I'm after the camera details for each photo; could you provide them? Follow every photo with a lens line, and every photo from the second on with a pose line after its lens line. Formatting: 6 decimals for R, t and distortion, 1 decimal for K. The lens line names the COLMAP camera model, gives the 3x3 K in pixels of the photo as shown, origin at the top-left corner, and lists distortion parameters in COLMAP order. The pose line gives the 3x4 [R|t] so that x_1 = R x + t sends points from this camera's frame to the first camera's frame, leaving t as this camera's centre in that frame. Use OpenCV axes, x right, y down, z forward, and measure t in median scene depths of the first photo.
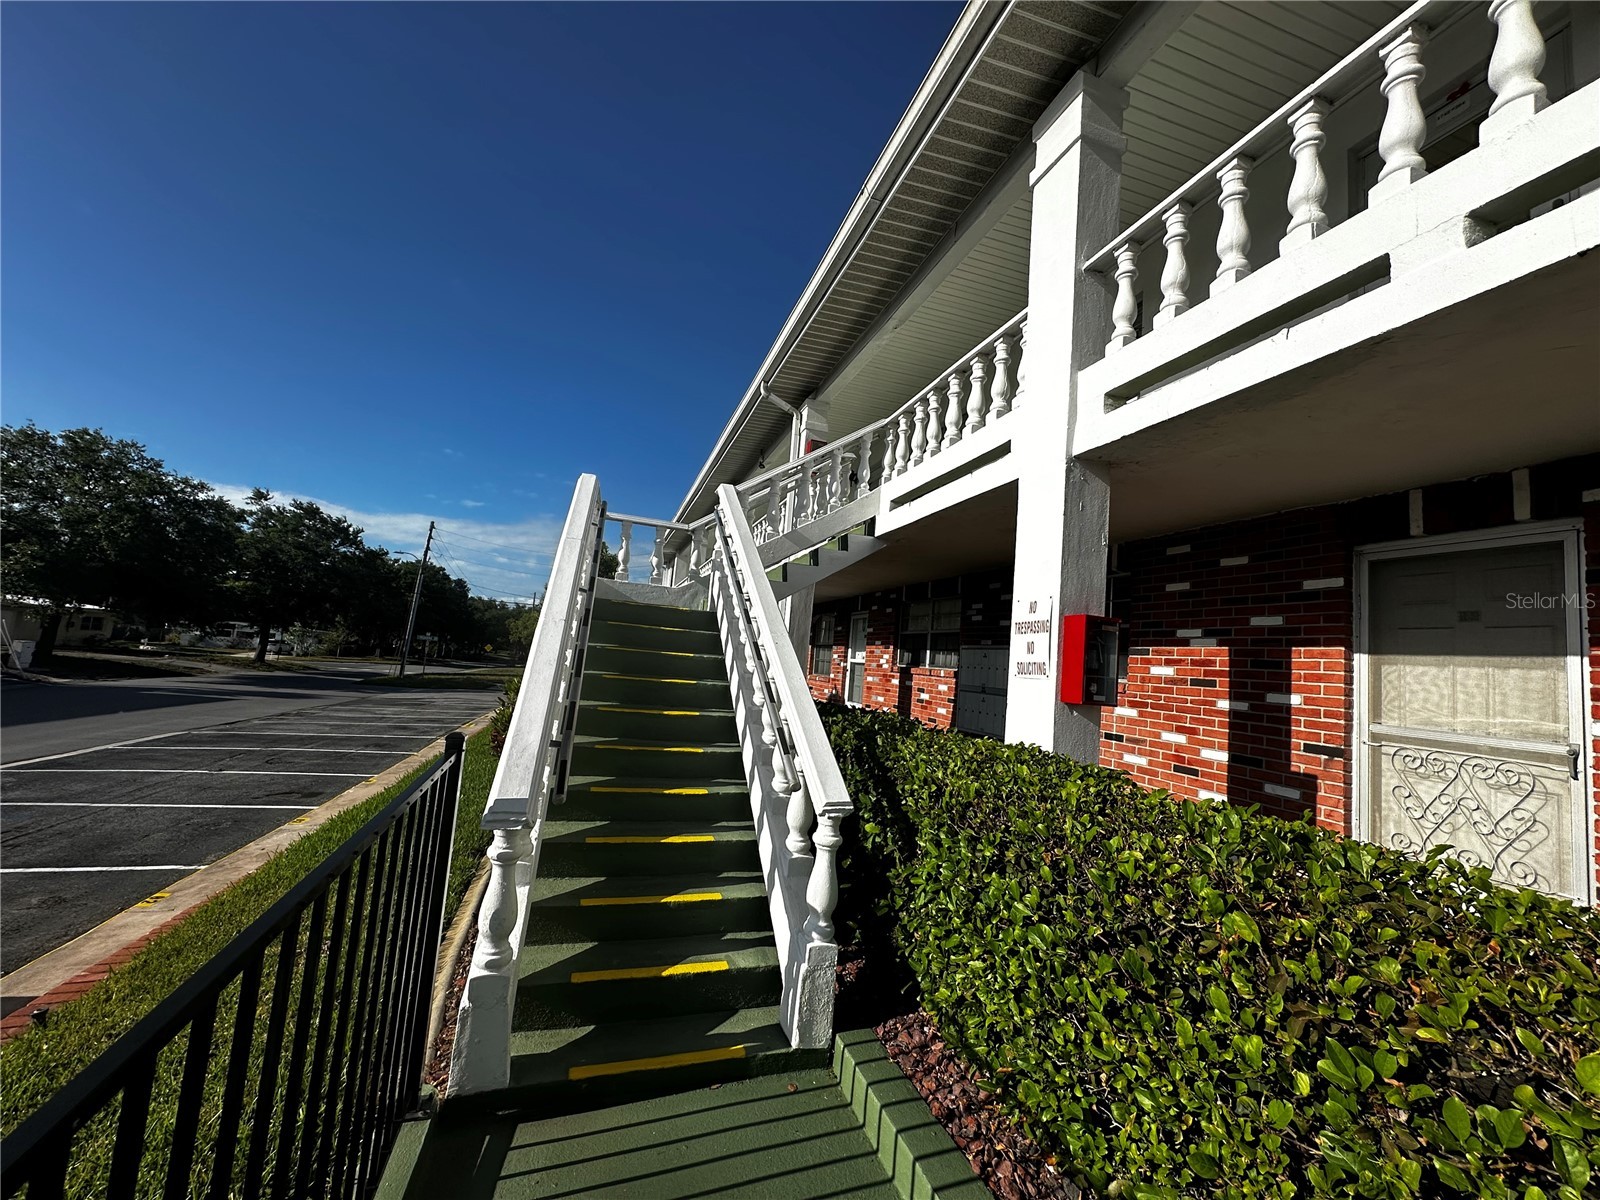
lens RADIAL K [[642.1, 0, 797.5], [0, 642.1, 593.1], [0, 0, 1]] dist [0.000033, -0.000598]
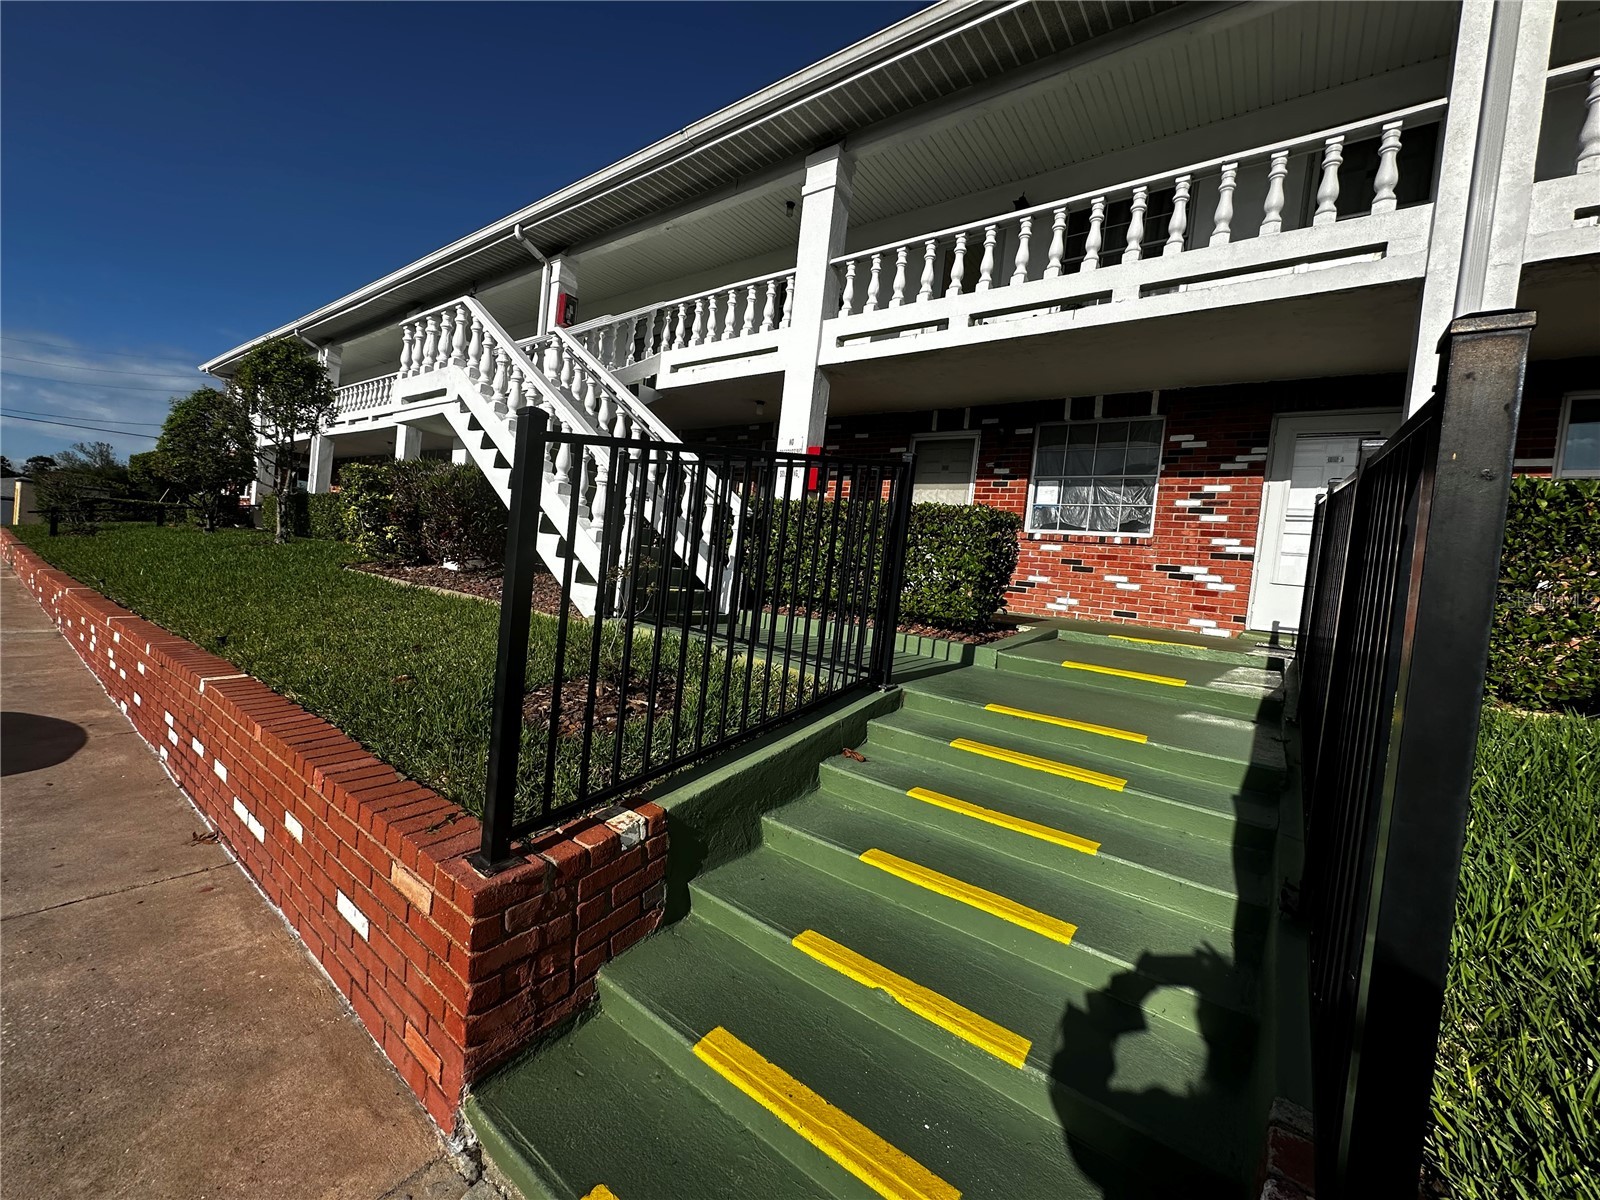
lens RADIAL K [[642.1, 0, 801.1], [0, 642.1, 596.0], [0, 0, 1]] dist [0.000033, -0.000598]
pose [[0.815141, -0.010635, 0.579164, -0.698600], [-0.101430, 0.981764, 0.160785, 0.154950], [-0.570313, -0.189807, 0.799198, -0.622684]]
